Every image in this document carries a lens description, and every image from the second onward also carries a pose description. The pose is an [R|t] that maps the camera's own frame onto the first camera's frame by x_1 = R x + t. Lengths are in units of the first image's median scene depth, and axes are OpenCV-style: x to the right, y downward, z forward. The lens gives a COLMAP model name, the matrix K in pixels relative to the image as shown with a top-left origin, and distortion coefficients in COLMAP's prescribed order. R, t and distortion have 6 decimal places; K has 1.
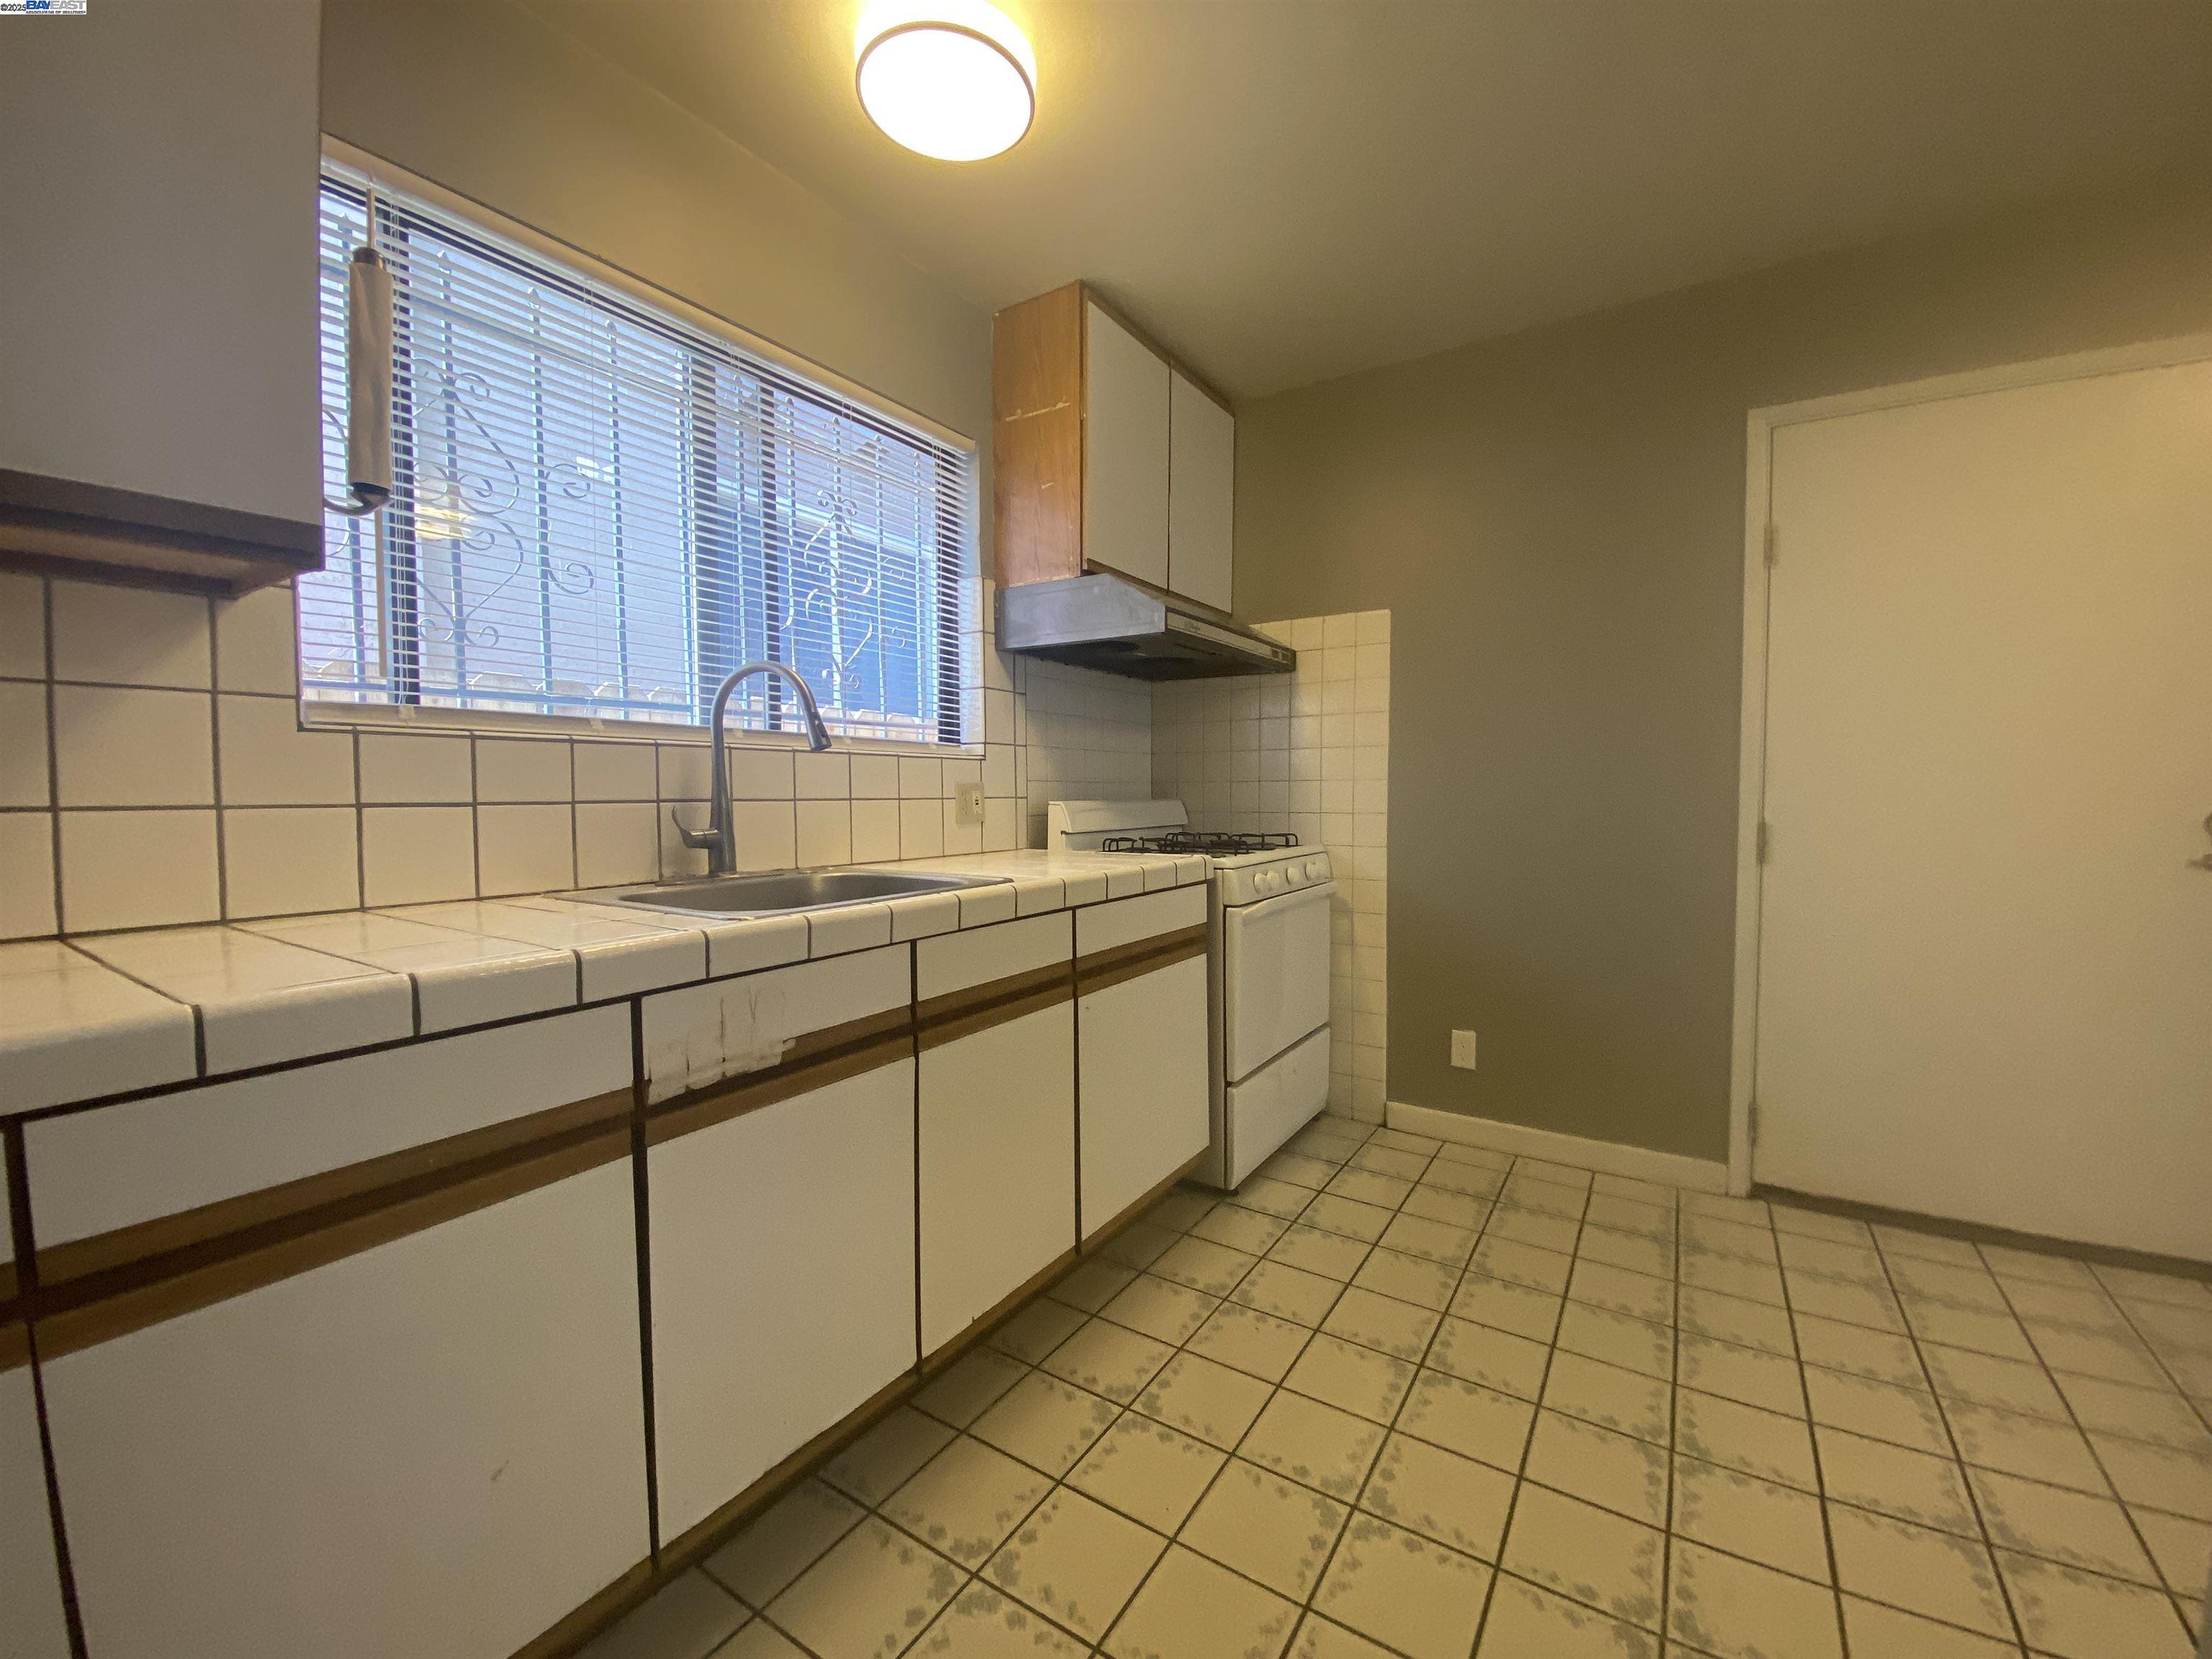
lens RADIAL K [[905.3, 0, 1106.0], [0, 905.3, 829.5], [0, 0, 1]] dist [0.021513, -0.021196]
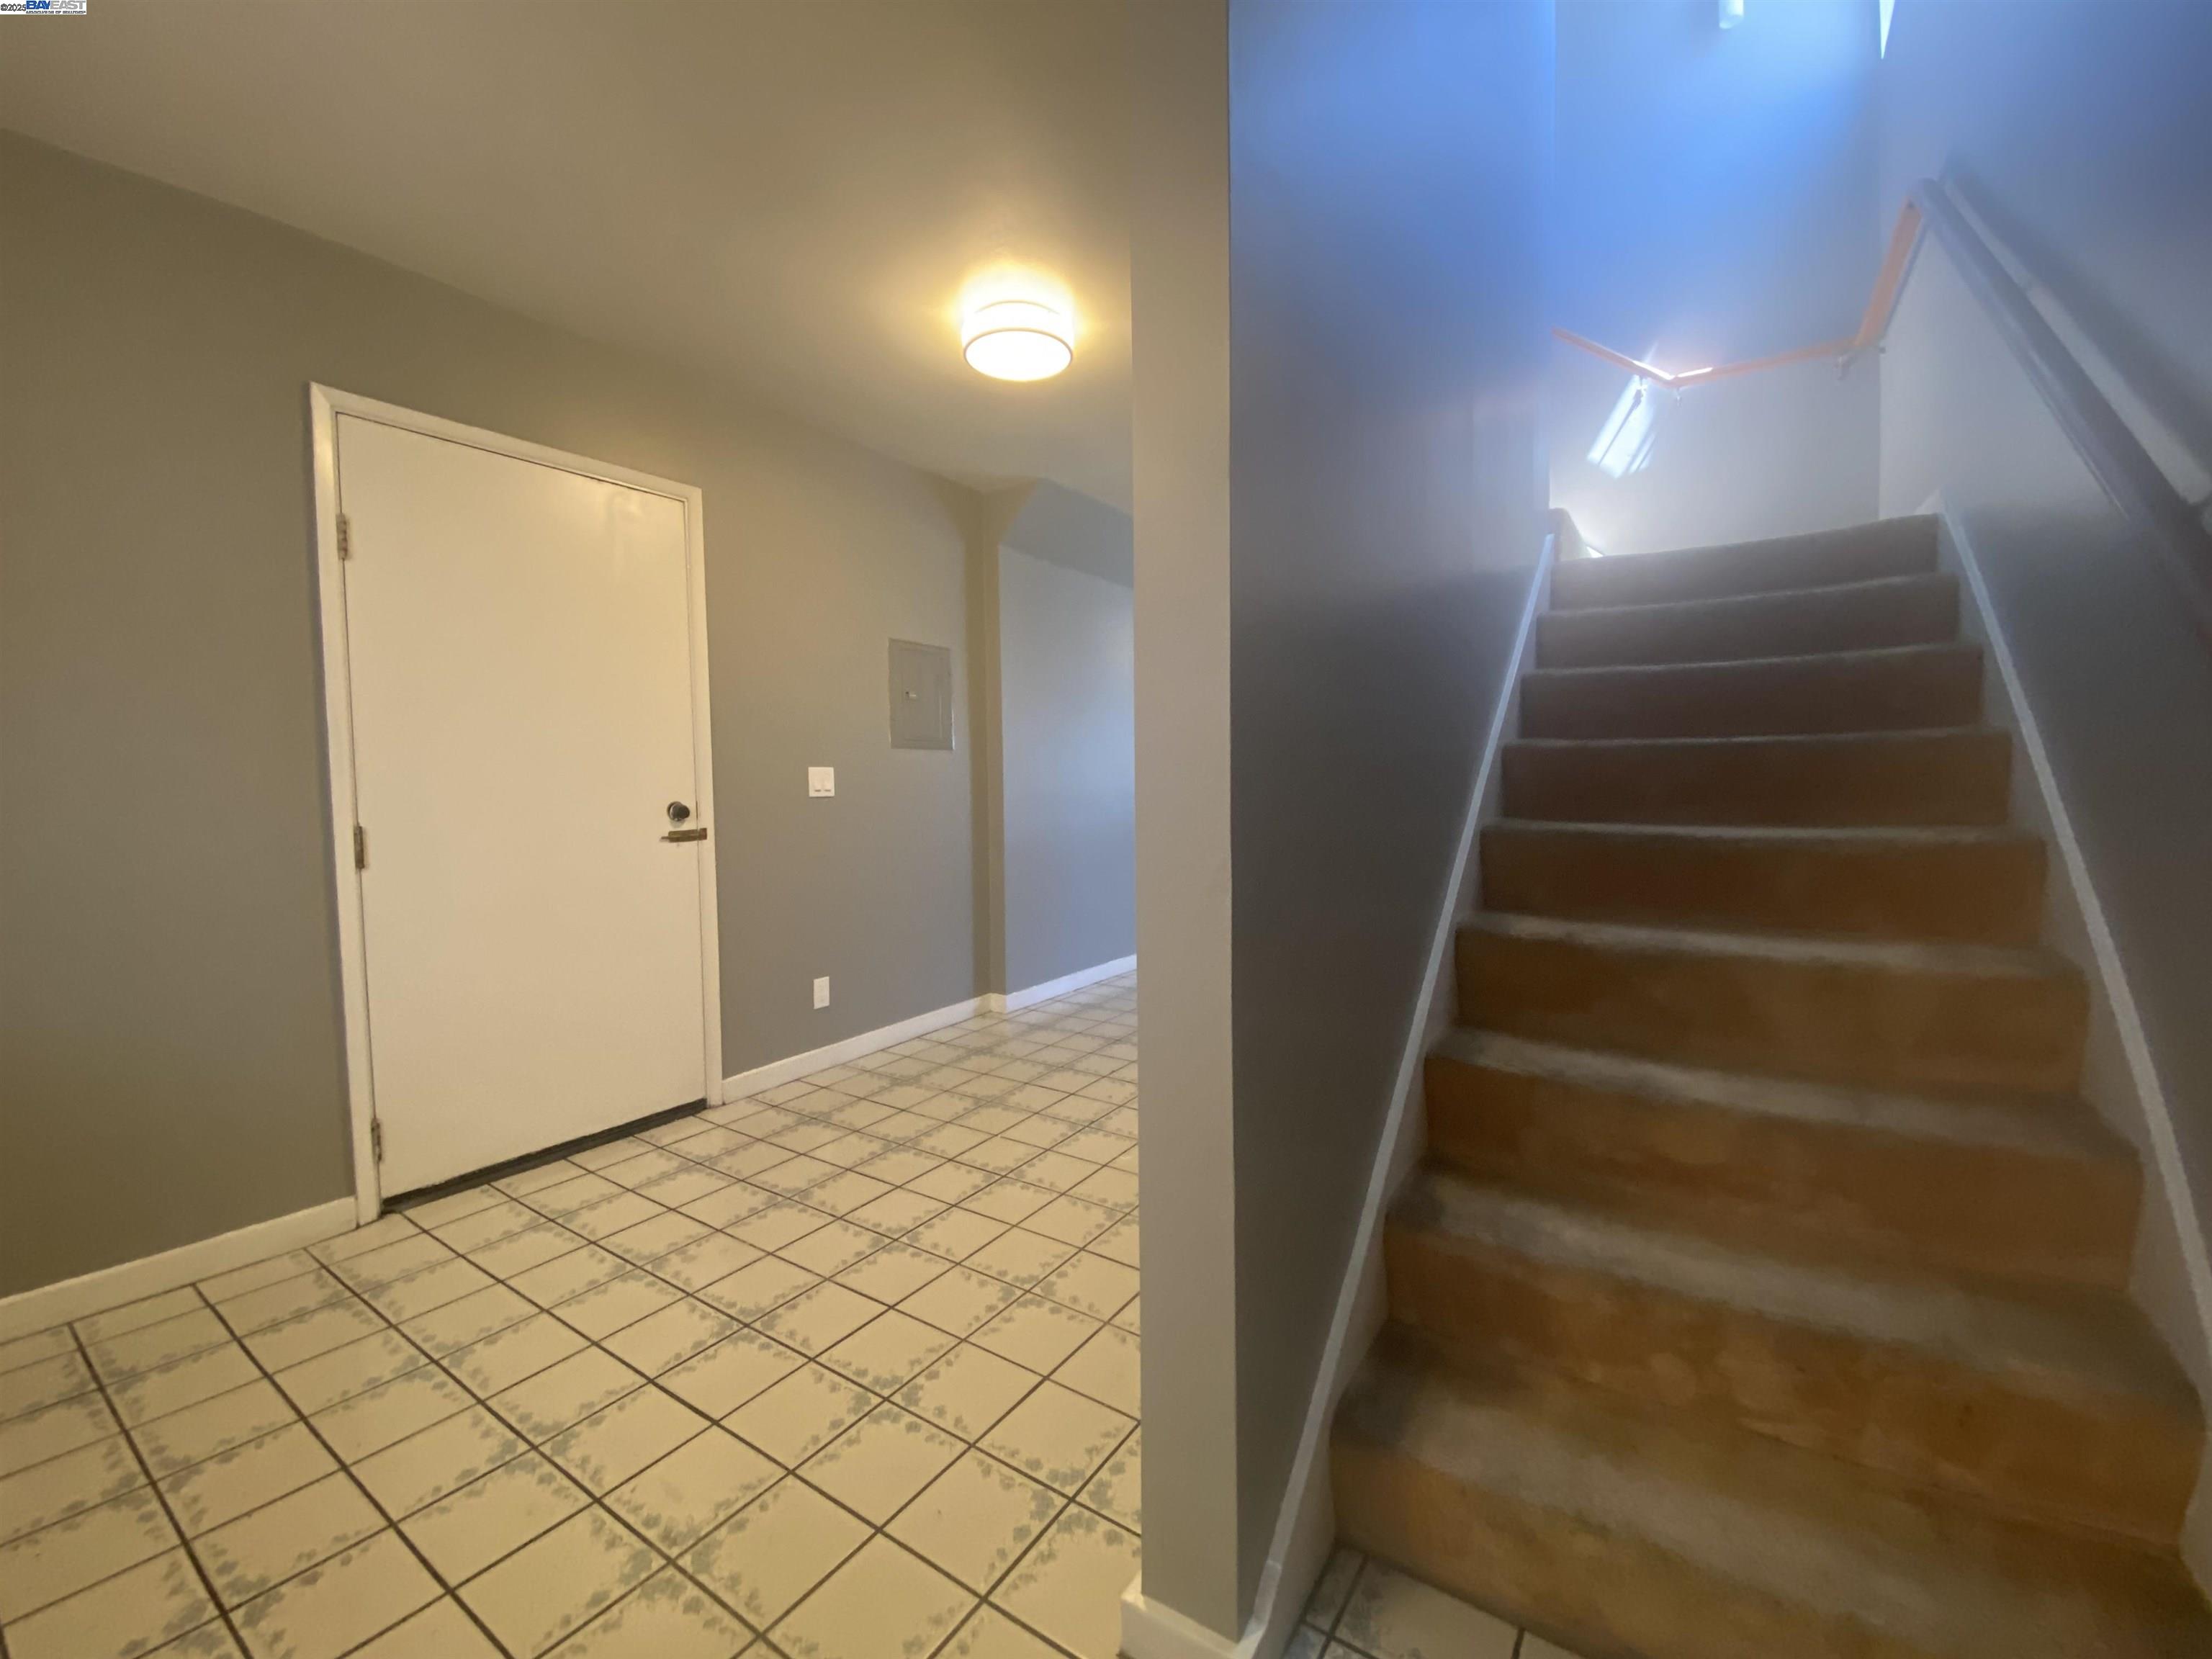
lens RADIAL K [[894.5, 0, 1106.0], [0, 894.5, 829.5], [0, 0, 1]] dist [0.014257, -0.018229]
pose [[0.013016, -0.050324, 0.998648, -0.257788], [0.054262, 0.997297, 0.049548, -0.010577], [-0.998442, 0.053544, 0.015711, 0.253747]]
